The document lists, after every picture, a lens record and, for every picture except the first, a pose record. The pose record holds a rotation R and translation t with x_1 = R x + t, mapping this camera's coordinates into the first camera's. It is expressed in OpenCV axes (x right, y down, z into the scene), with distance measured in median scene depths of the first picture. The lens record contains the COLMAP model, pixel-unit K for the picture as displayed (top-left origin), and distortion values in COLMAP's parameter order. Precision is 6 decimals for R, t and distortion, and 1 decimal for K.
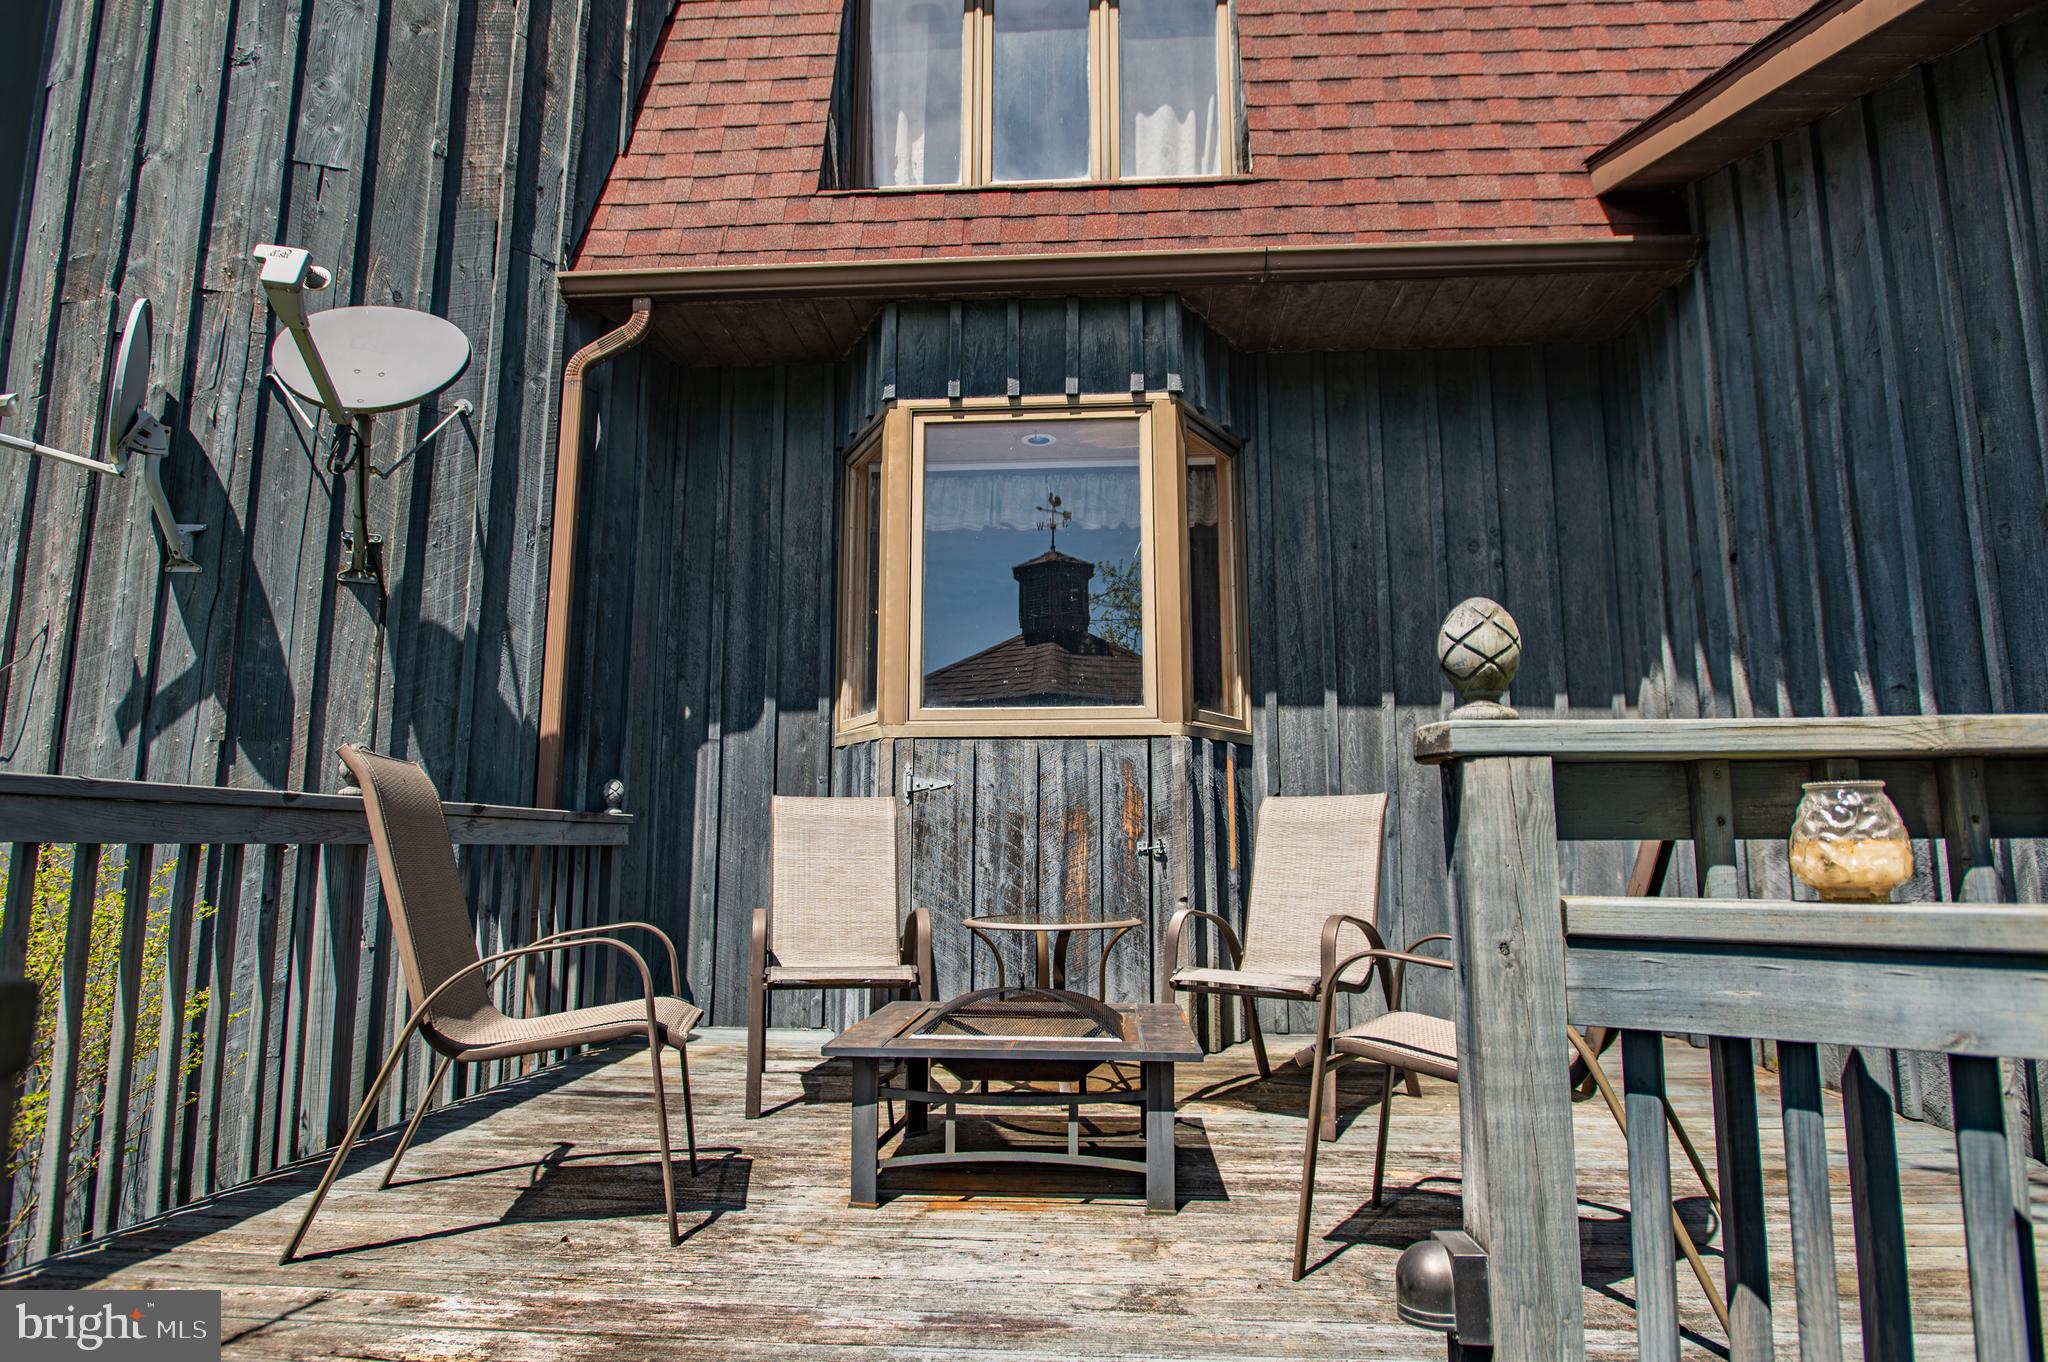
lens RADIAL K [[1114.7, 0, 1024.0], [0, 1114.7, 681.0], [0, 0, 1]] dist [-0.016496, 0.000319]
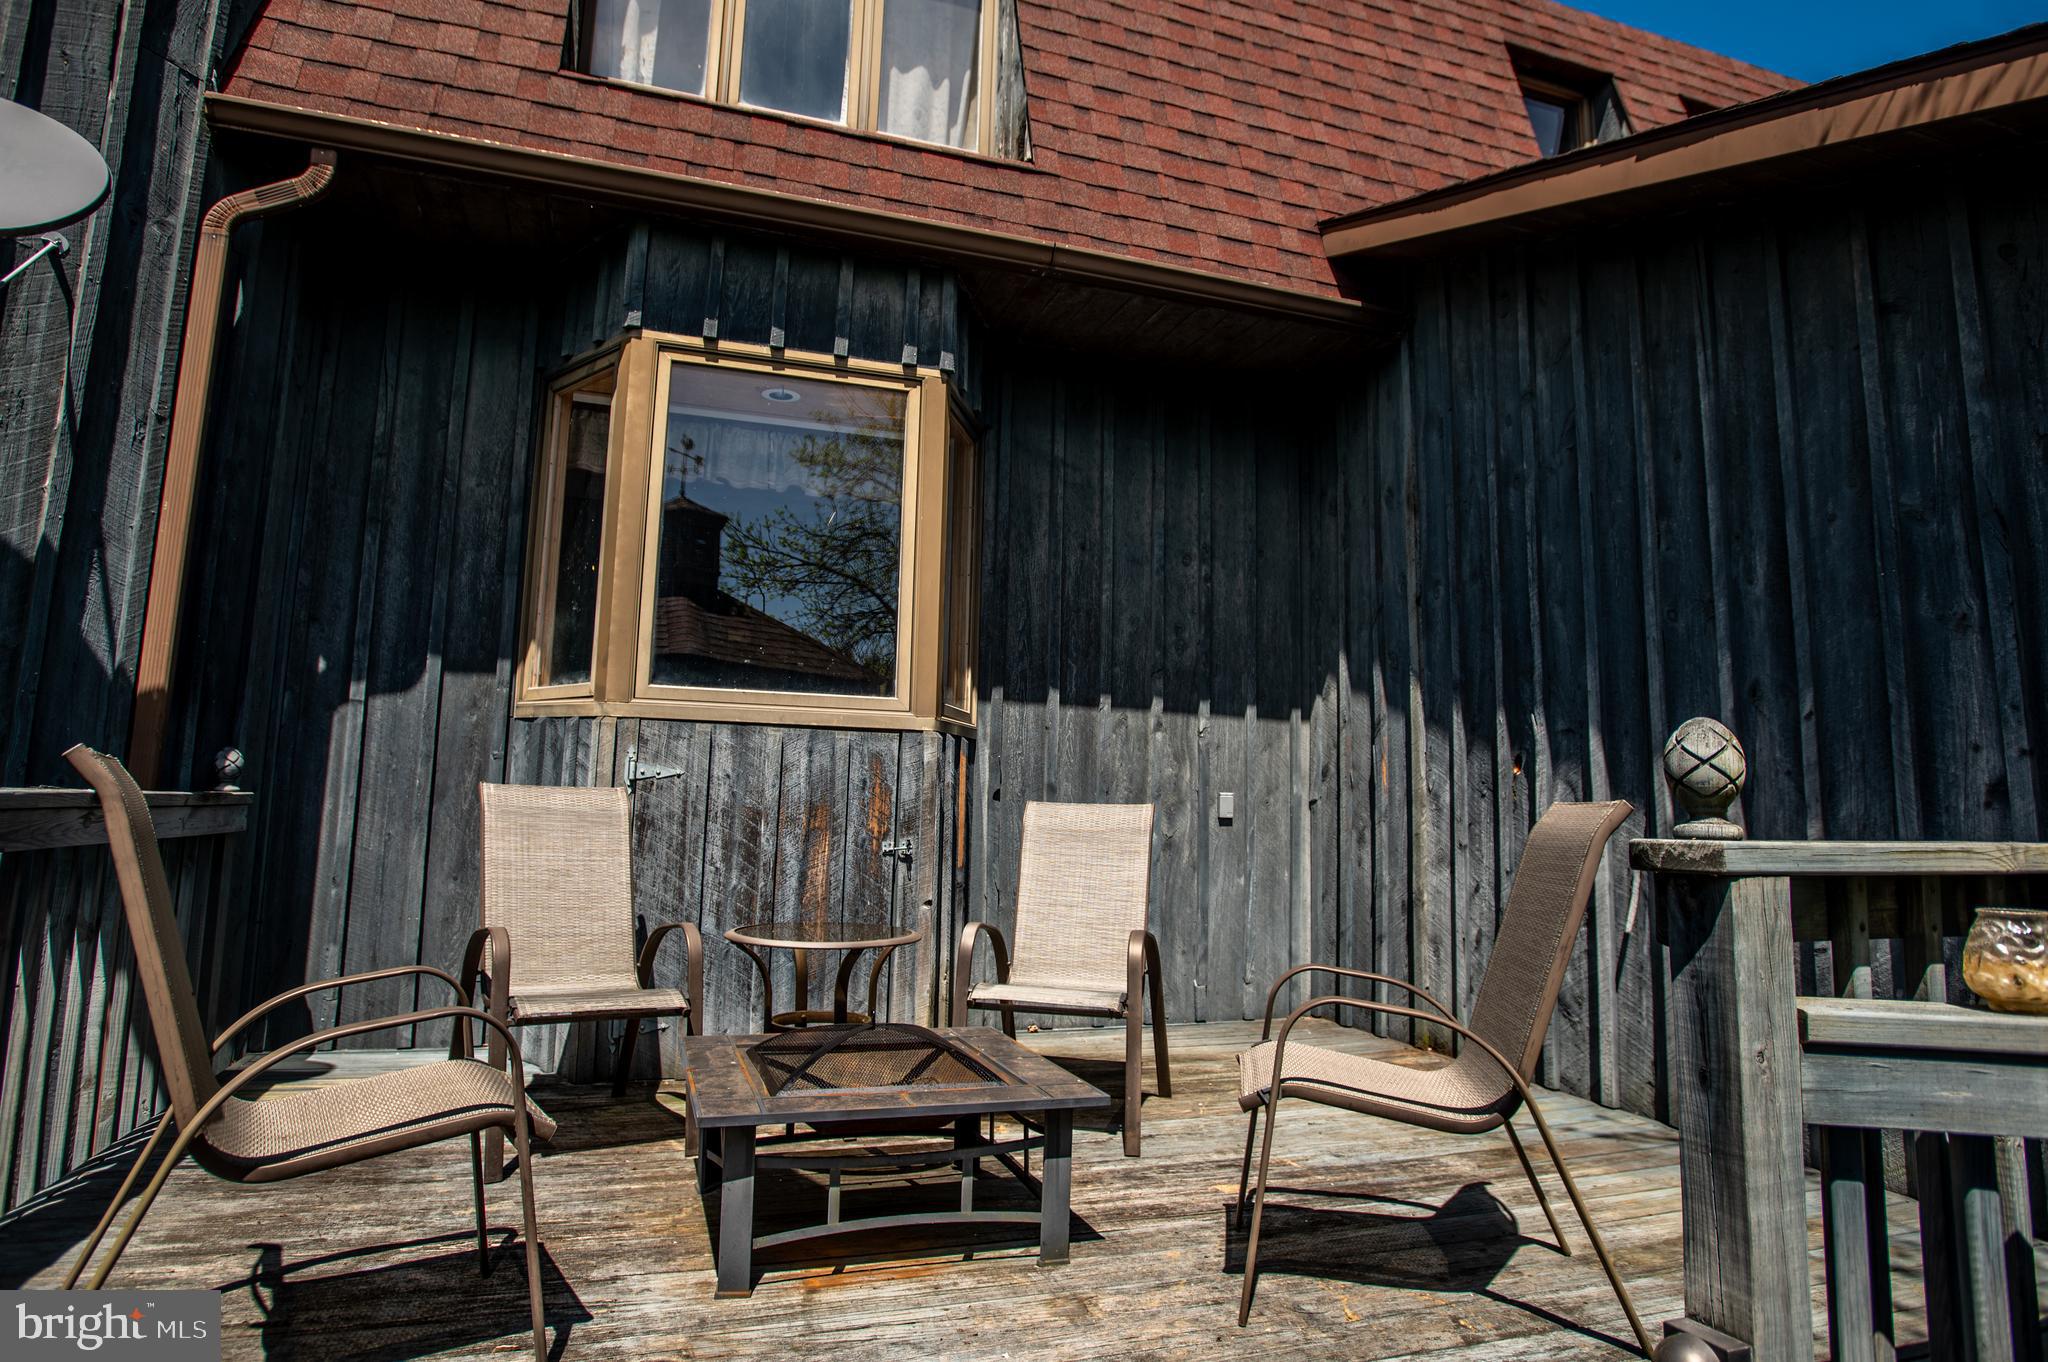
lens RADIAL K [[1138.6, 0, 1027.4], [0, 1138.6, 656.1], [0, 0, 1]] dist [-0.060025, 0.027915]
pose [[0.925378, 0.072848, 0.371980, -0.147307], [-0.078211, 0.996937, -0.000673, -0.020312], [-0.370890, -0.028470, 0.928240, 0.061904]]
